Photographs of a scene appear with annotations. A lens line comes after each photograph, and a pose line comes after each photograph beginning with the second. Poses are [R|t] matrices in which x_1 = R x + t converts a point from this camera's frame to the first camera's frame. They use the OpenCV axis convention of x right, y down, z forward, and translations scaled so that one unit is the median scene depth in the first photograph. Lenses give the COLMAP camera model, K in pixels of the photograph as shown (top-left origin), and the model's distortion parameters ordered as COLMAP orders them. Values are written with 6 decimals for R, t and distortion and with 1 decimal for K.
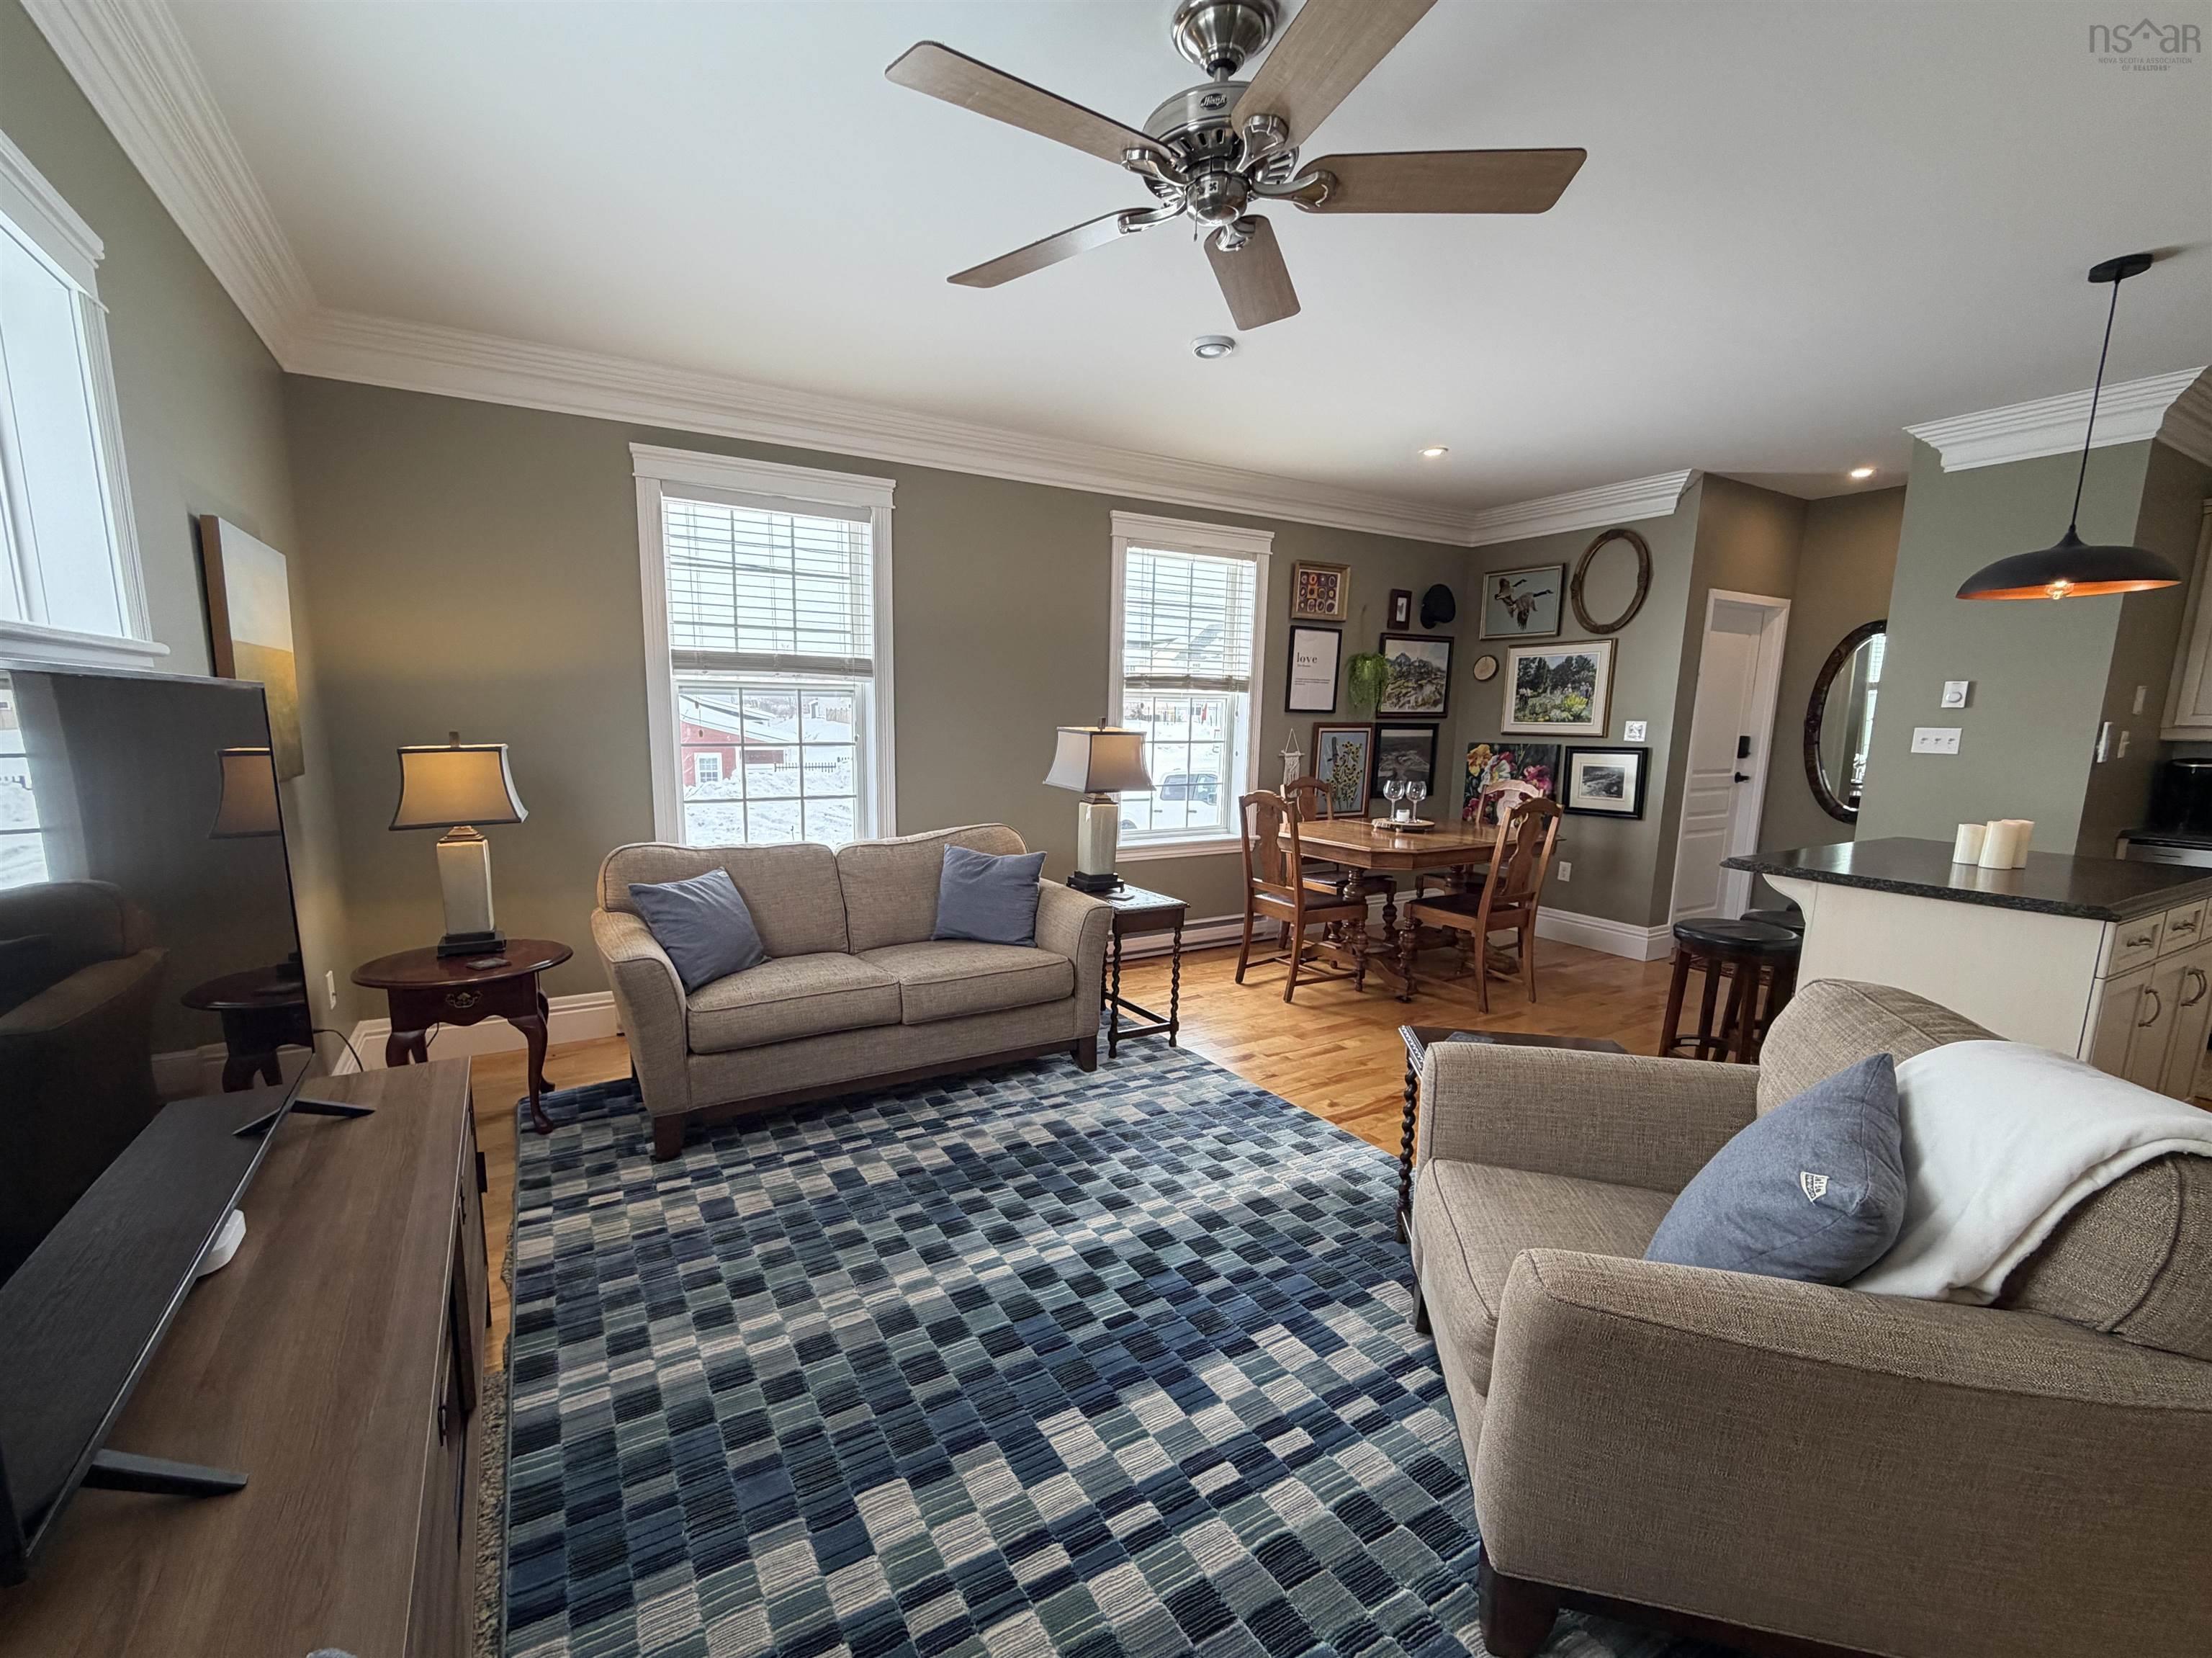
lens RADIAL K [[927.8, 0, 1049.4], [0, 927.8, 864.0], [0, 0, 1]] dist [0.001093, 0.000220]
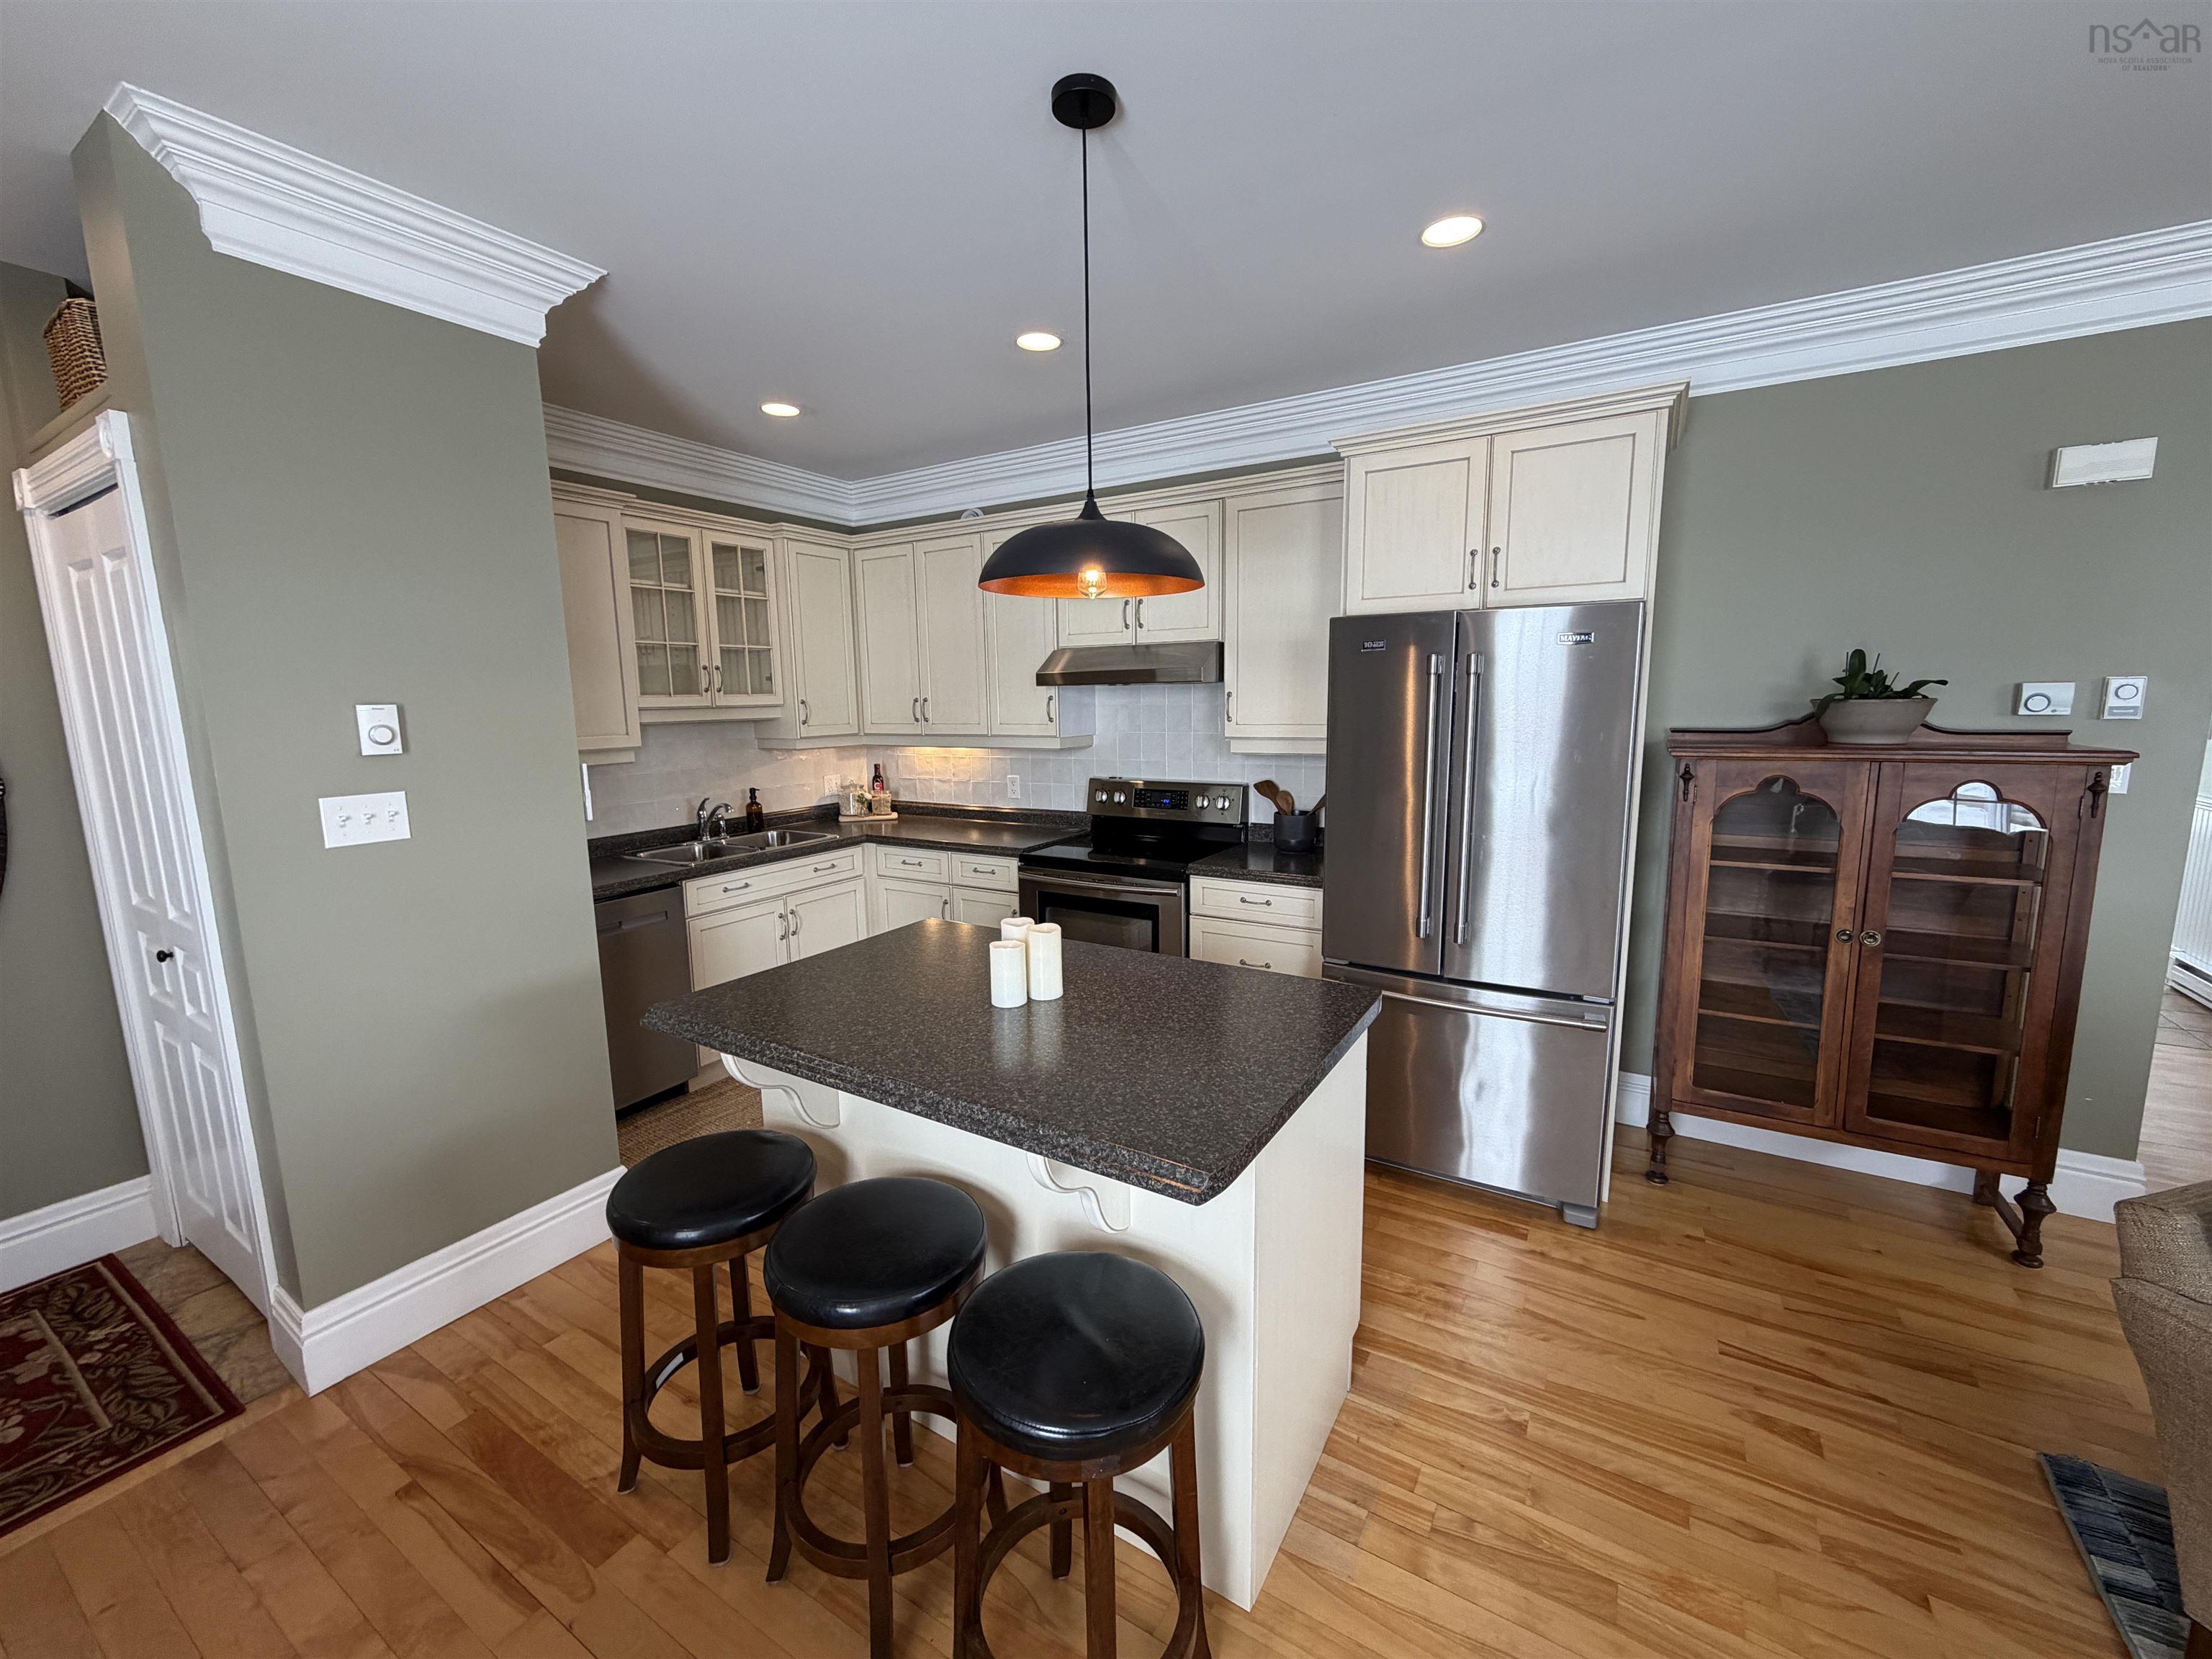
lens RADIAL K [[880.5, 0, 1100.3], [0, 880.5, 824.9], [0, 0, 1]] dist [0.000513, -0.000290]
pose [[-0.487094, -0.131673, 0.863366, 0.400707], [0.152009, 0.960698, 0.232278, -0.216487], [-0.860019, 0.244380, -0.447935, 1.040635]]
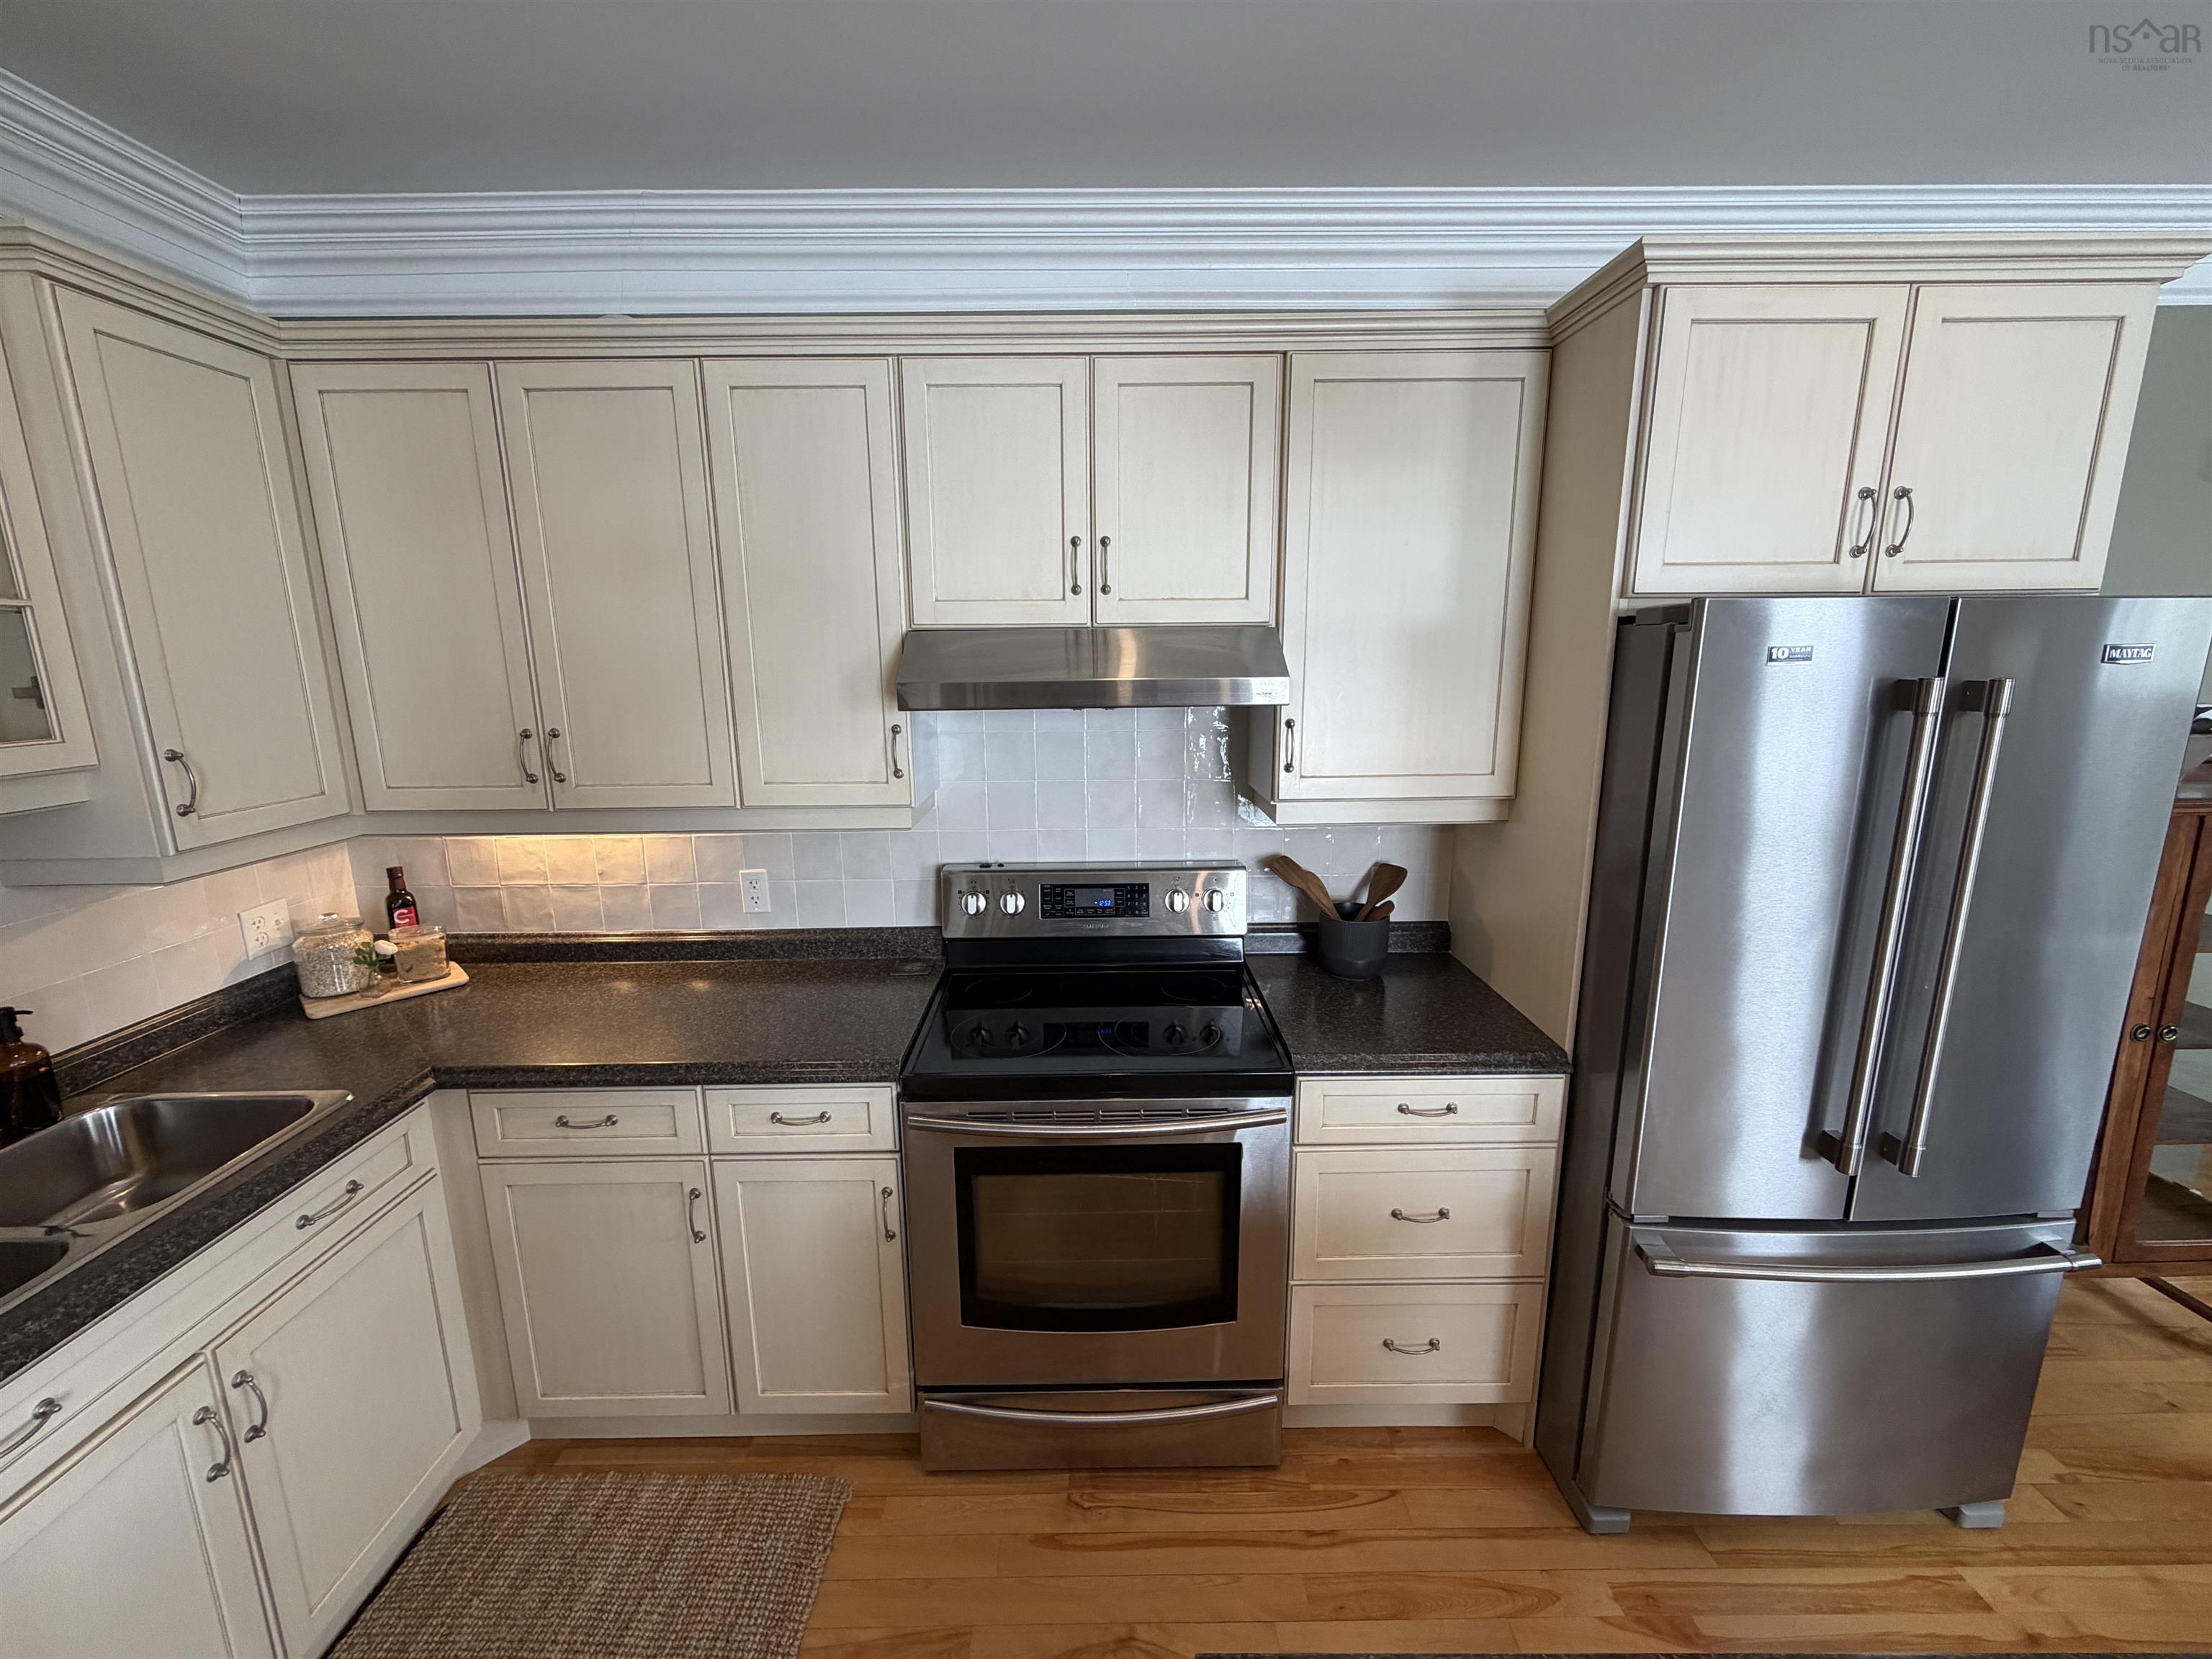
lens RADIAL K [[880.5, 0, 1100.3], [0, 880.5, 824.9], [0, 0, 1]] dist [0.000513, -0.000290]
pose [[-0.873061, -0.096932, 0.477879, 1.031153], [0.079048, 0.938943, 0.334869, -0.238222], [-0.481161, 0.330136, -0.812093, 0.957817]]
